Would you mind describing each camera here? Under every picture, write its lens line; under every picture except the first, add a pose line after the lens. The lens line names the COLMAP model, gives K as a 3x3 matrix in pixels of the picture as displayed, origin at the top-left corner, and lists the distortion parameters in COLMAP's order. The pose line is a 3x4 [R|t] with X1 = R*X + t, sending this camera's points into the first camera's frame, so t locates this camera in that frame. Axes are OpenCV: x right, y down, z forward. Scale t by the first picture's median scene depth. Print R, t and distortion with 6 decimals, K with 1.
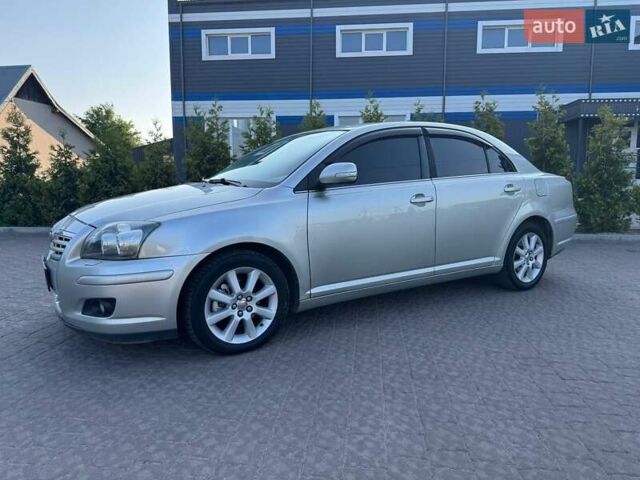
lens RADIAL K [[440.7, 0, 320.0], [0, 440.7, 240.0], [0, 0, 1]] dist [0.065580, -0.093526]
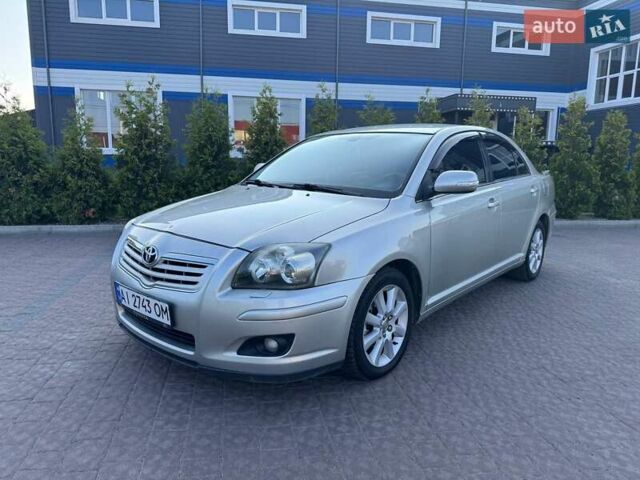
lens RADIAL K [[440.7, 0, 320.0], [0, 440.7, 240.0], [0, 0, 1]] dist [0.065580, -0.093526]
pose [[0.958549, -0.034494, 0.282832, -0.556743], [0.022395, 0.998695, 0.045902, -0.078069], [-0.284047, -0.037666, 0.958070, 0.141692]]
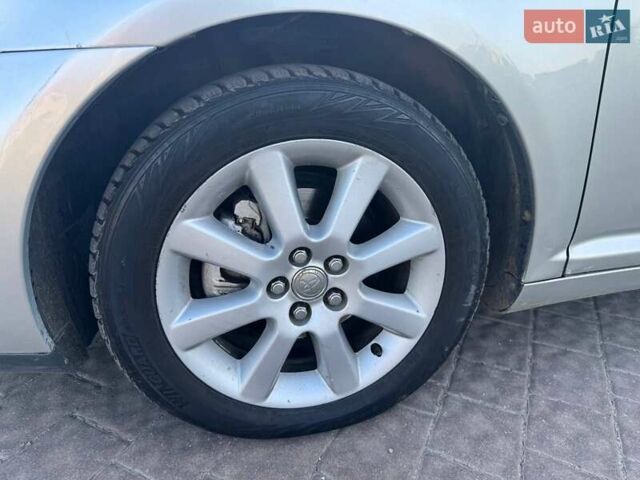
lens RADIAL K [[440.7, 0, 320.0], [0, 440.7, 240.0], [0, 0, 1]] dist [0.065580, -0.093526]
pose [[0.941789, 0.130679, -0.309769, -0.087458], [-0.056427, 0.969738, 0.237537, 0.055483], [0.331436, -0.206231, 0.920662, 0.742610]]
